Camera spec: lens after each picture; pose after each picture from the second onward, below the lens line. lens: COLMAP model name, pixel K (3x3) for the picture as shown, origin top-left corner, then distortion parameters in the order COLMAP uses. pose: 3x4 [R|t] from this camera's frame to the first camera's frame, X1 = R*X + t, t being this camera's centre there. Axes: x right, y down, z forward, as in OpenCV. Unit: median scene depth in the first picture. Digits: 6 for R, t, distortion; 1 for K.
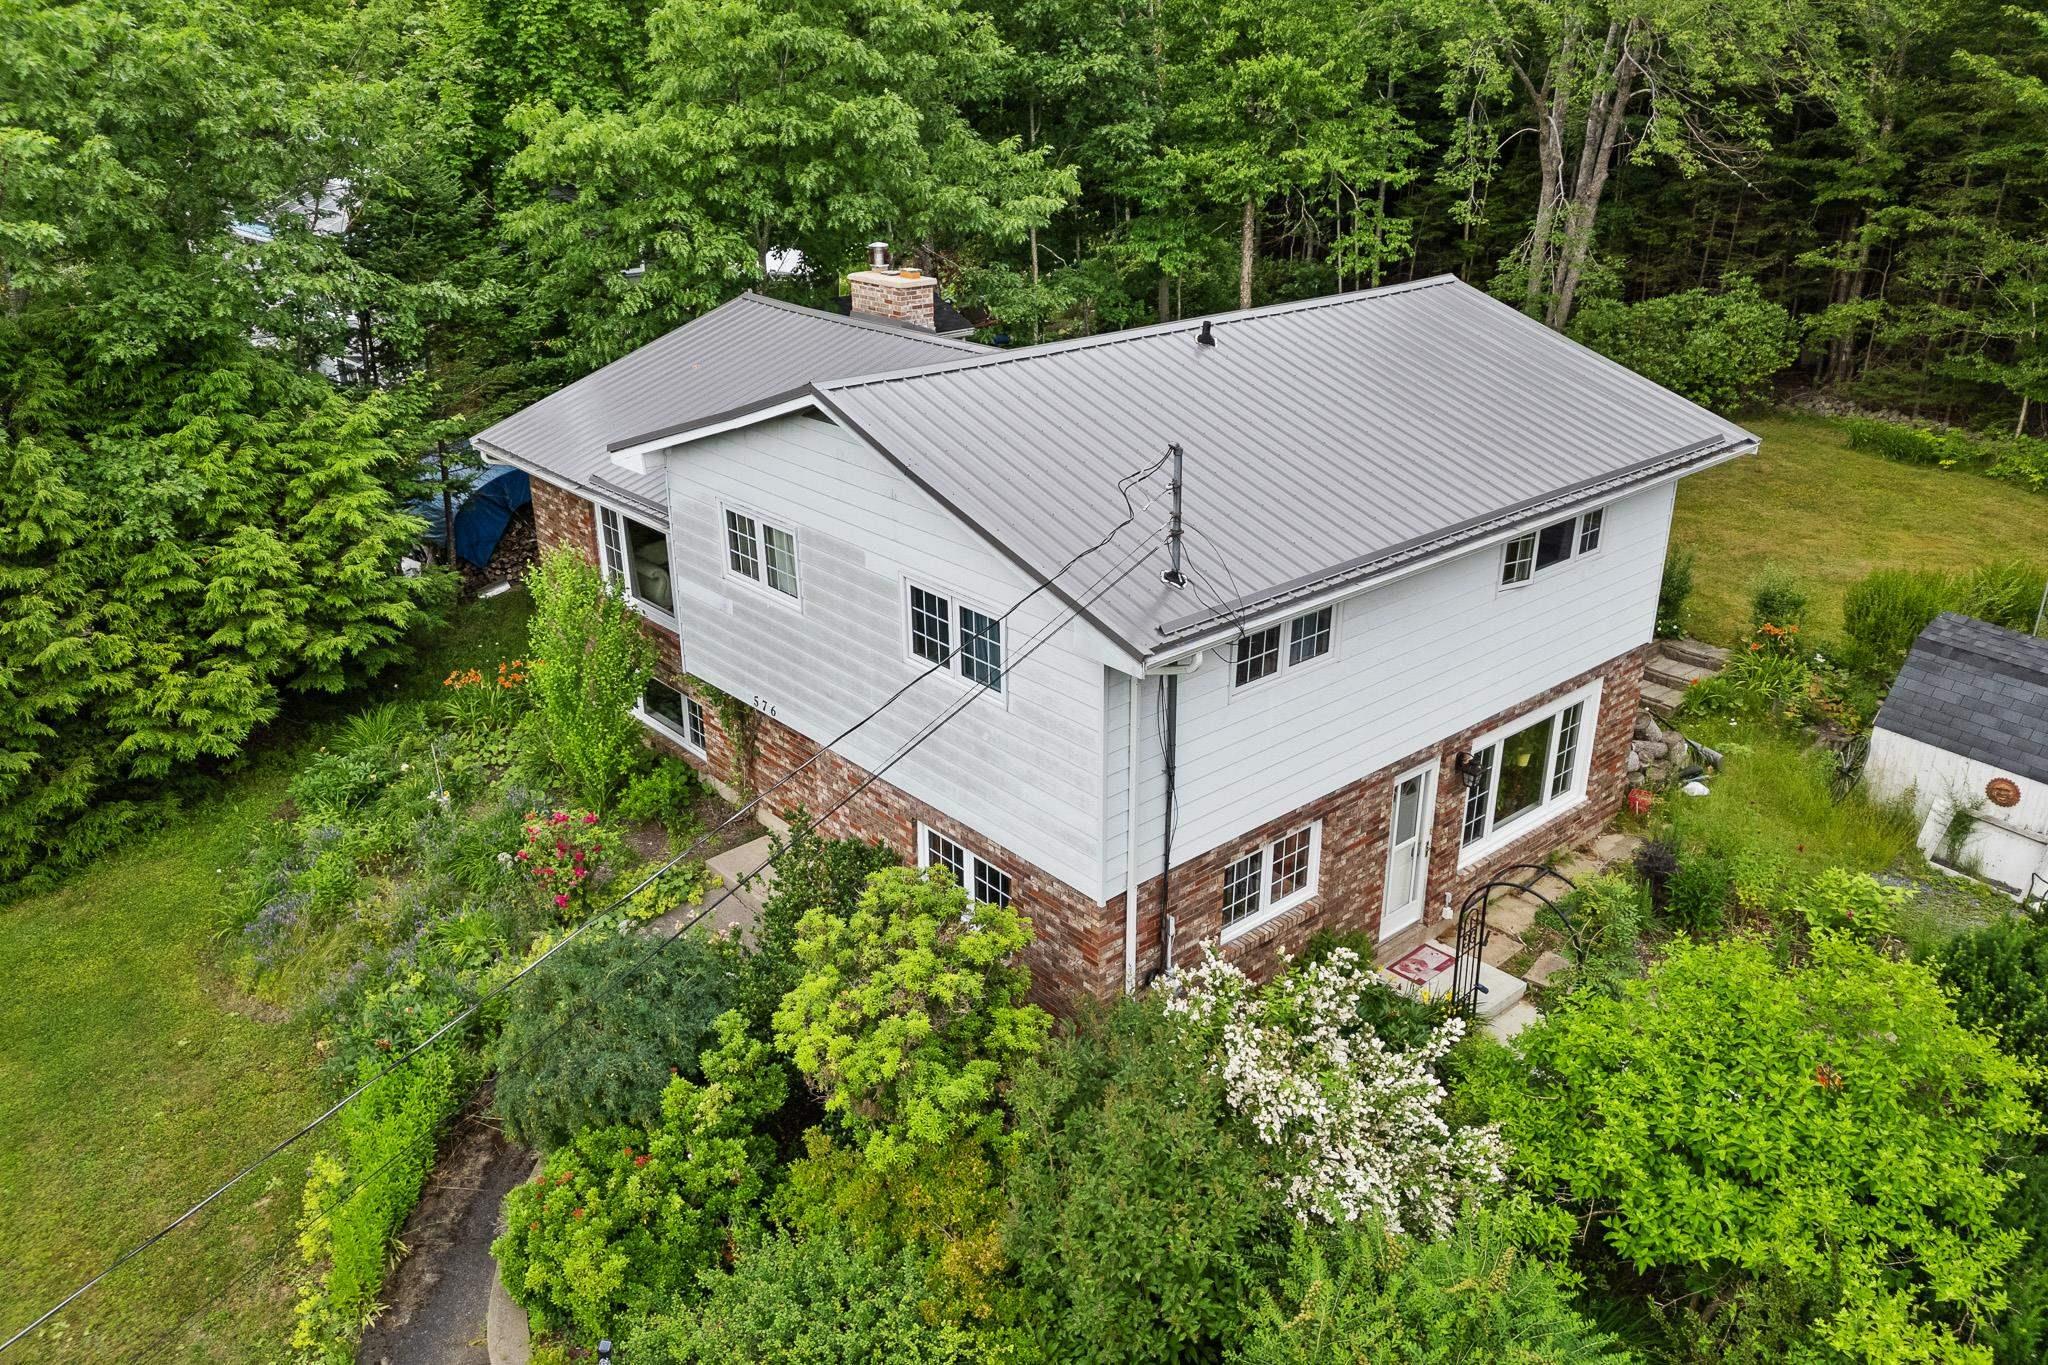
lens RADIAL K [[1490.9, 0, 1019.6], [0, 1490.9, 676.2], [0, 0, 1]] dist [0.086552, -0.096864]
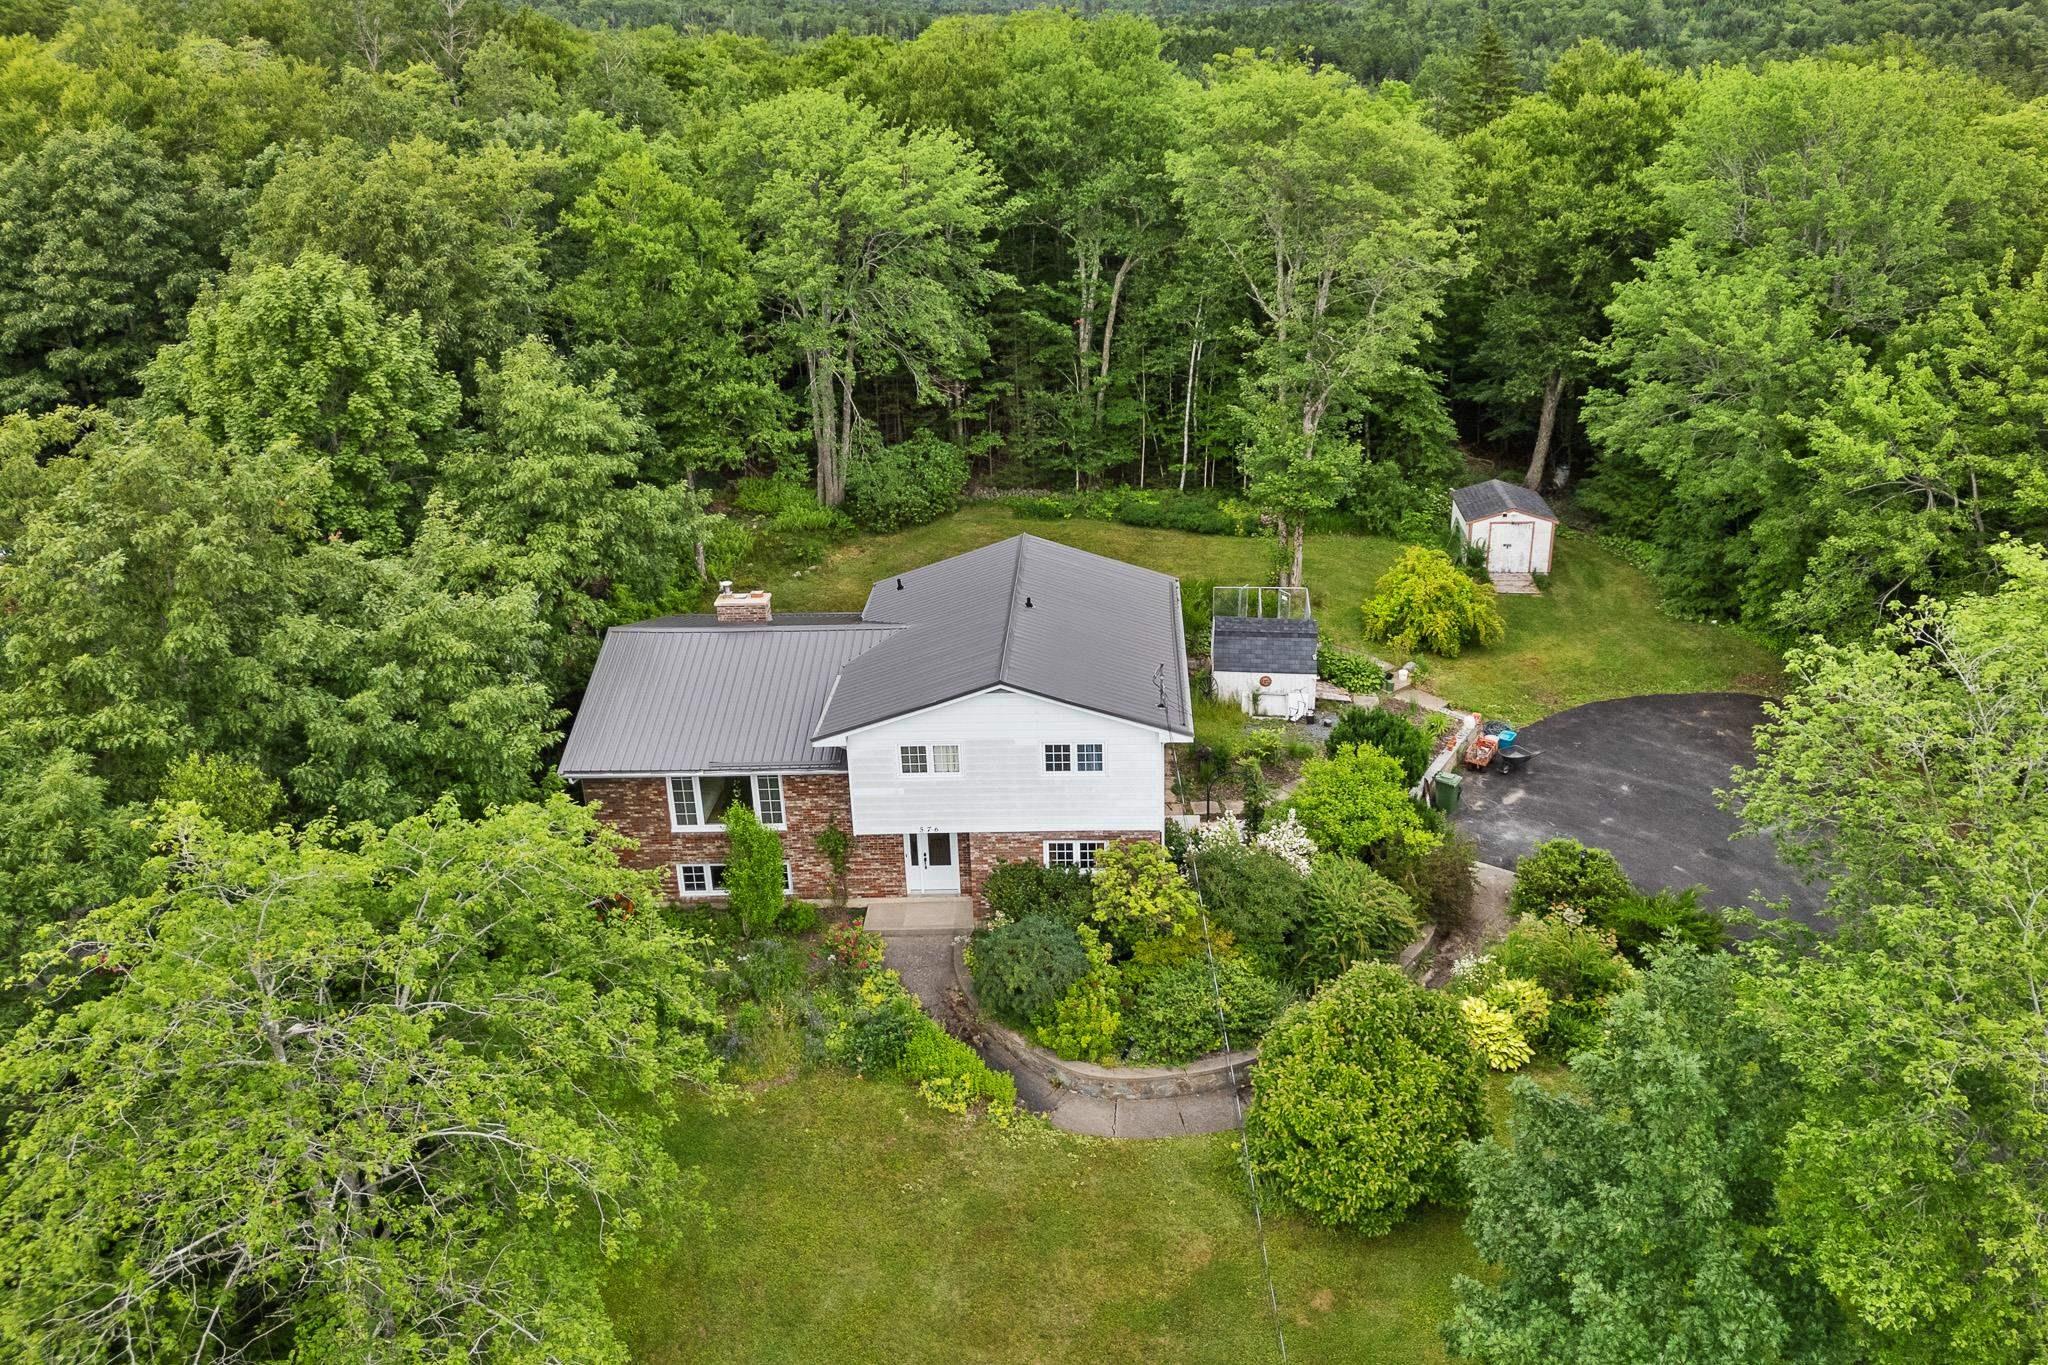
lens RADIAL K [[1610.8, 0, 1075.8], [0, 1610.8, 631.3], [0, 0, 1]] dist [0.097971, -0.137762]
pose [[0.674509, -0.294354, 0.677048, -1.235301], [0.305417, 0.946178, 0.107089, -0.351557], [-0.672130, 0.134549, 0.728106, -0.681874]]
